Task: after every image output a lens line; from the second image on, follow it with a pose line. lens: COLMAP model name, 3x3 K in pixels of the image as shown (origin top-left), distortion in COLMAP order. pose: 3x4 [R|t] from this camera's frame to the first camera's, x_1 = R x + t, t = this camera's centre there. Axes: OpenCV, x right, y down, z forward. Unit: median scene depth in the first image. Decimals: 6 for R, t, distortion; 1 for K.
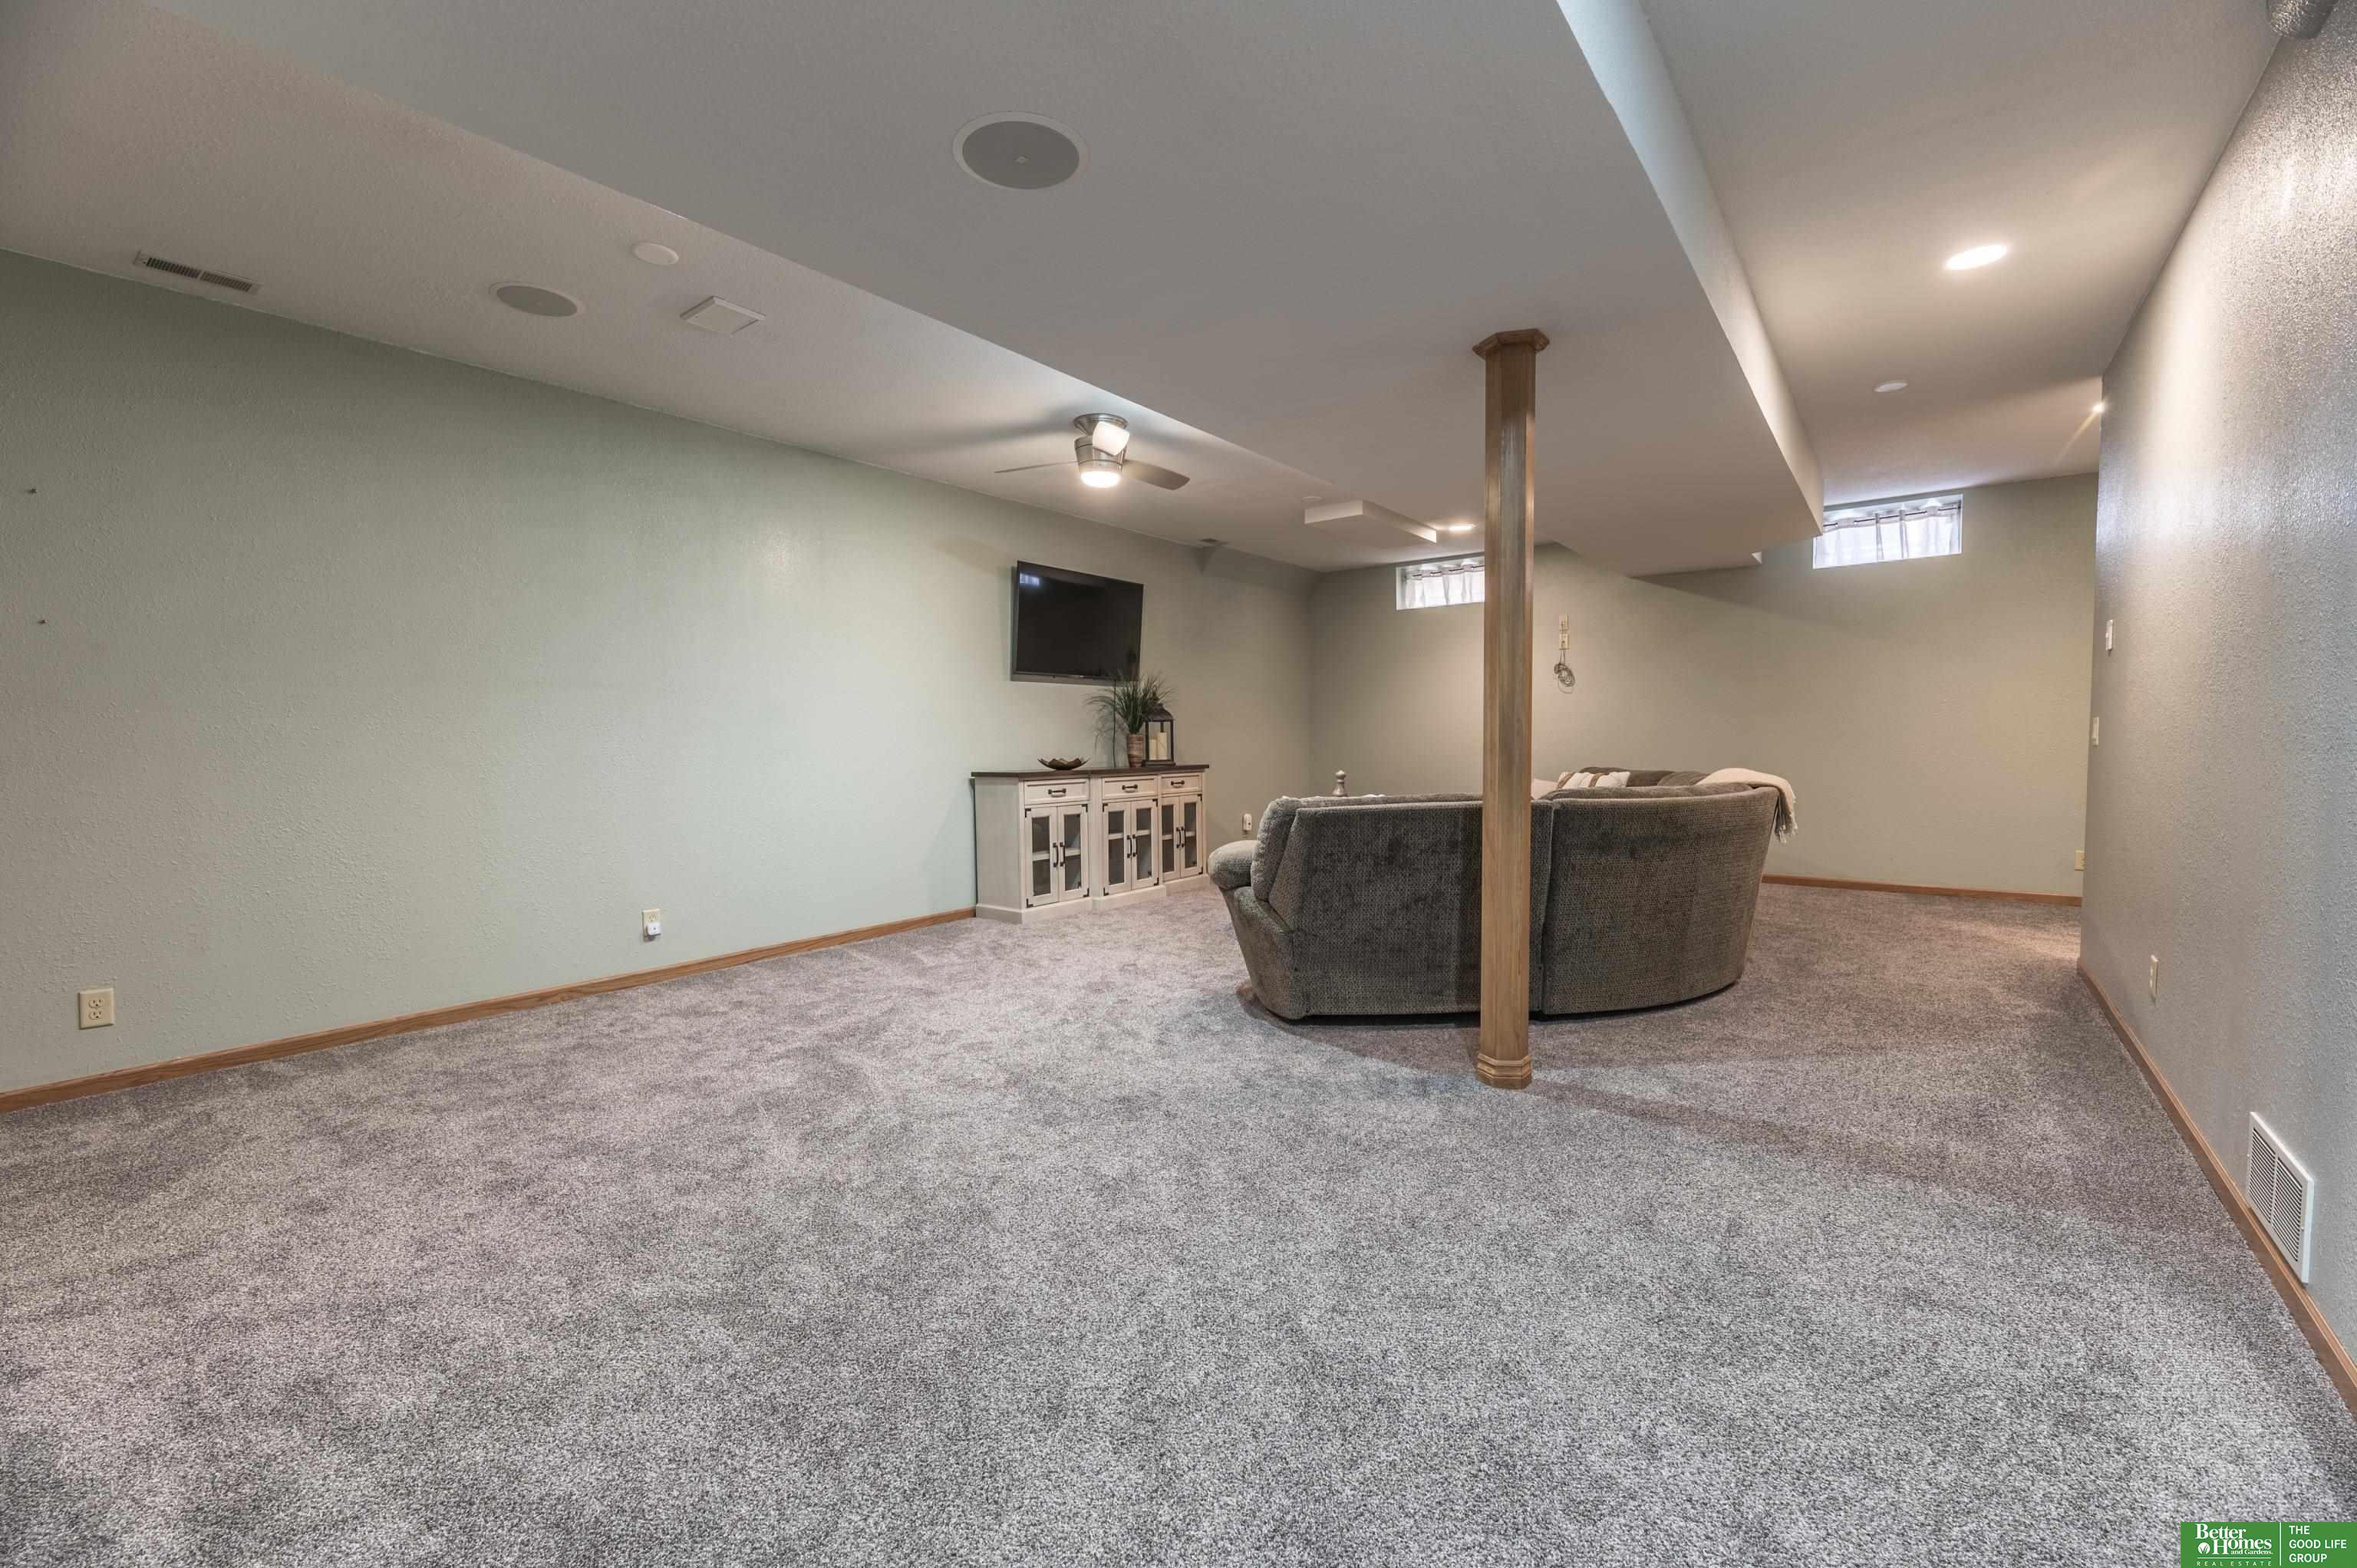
lens RADIAL K [[944.6, 0, 1180.9], [0, 944.6, 792.8], [0, 0, 1]] dist [0.001155, -0.004034]
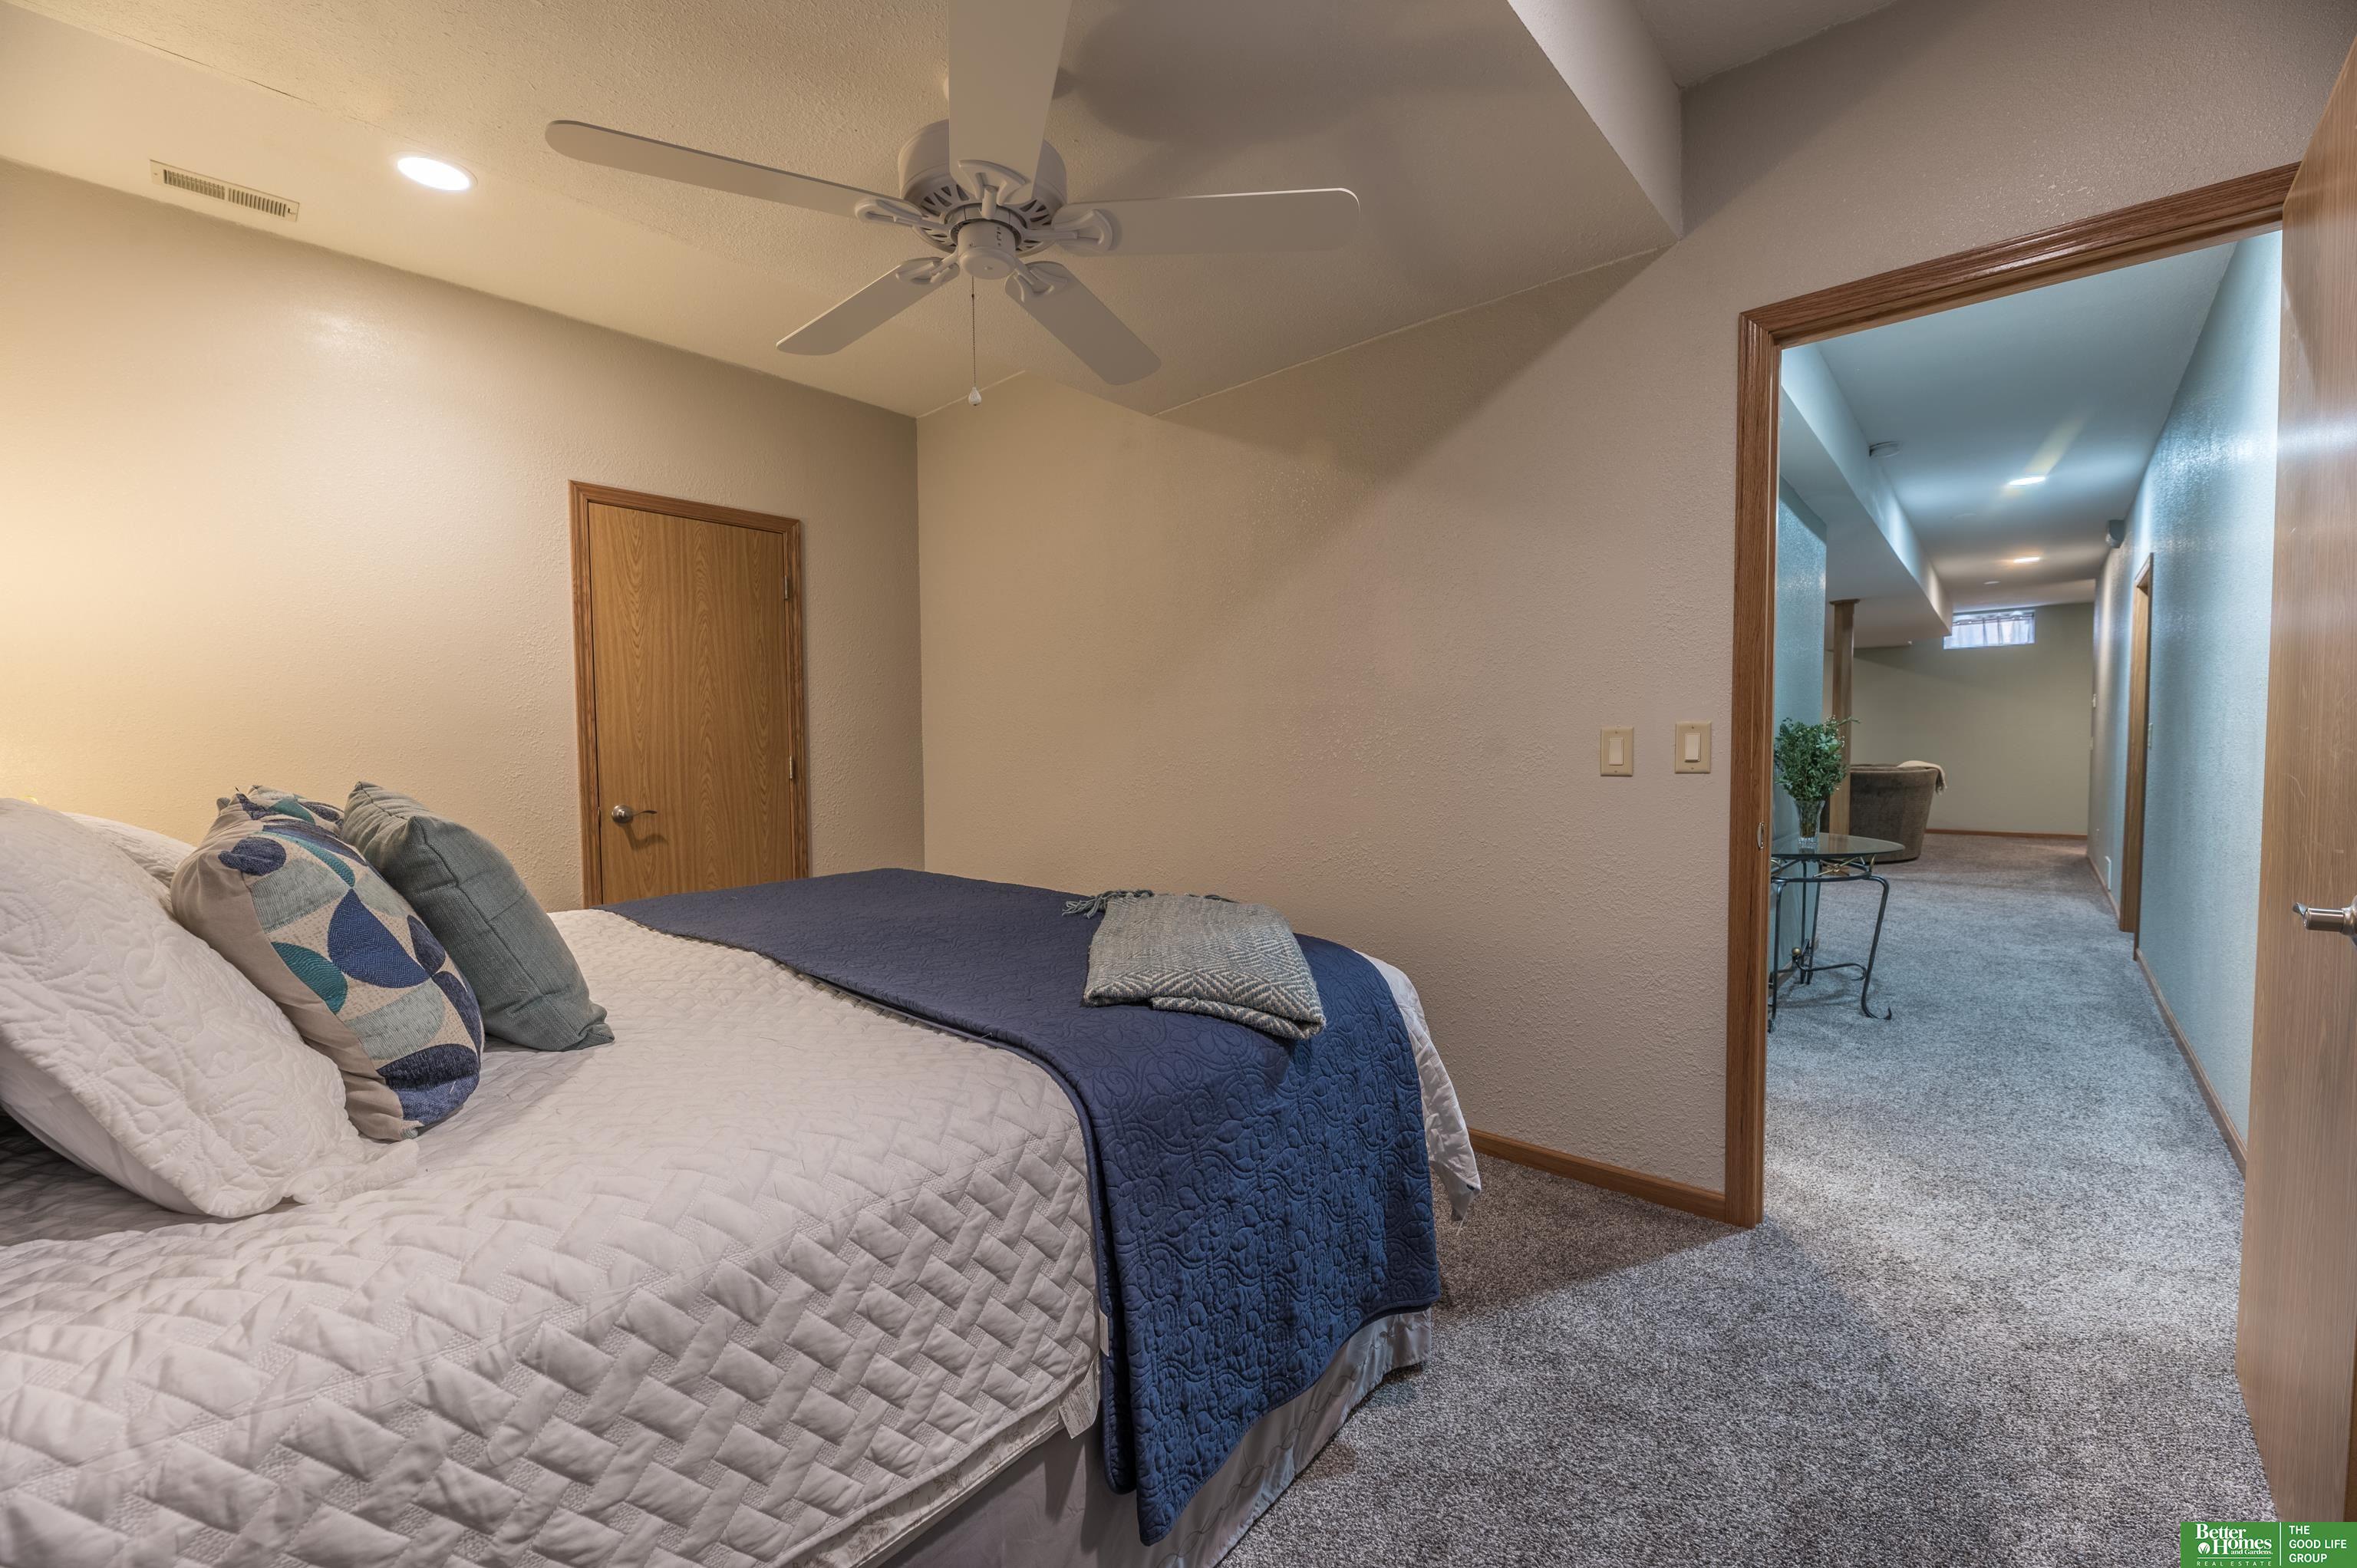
lens RADIAL K [[944.6, 0, 1180.9], [0, 944.6, 792.8], [0, 0, 1]] dist [0.001155, -0.004034]
pose [[0.998131, 0.010793, -0.060143, -0.639275], [-0.011466, 0.999875, -0.010845, 0.061751], [0.060019, 0.011514, 0.998131, -0.830708]]
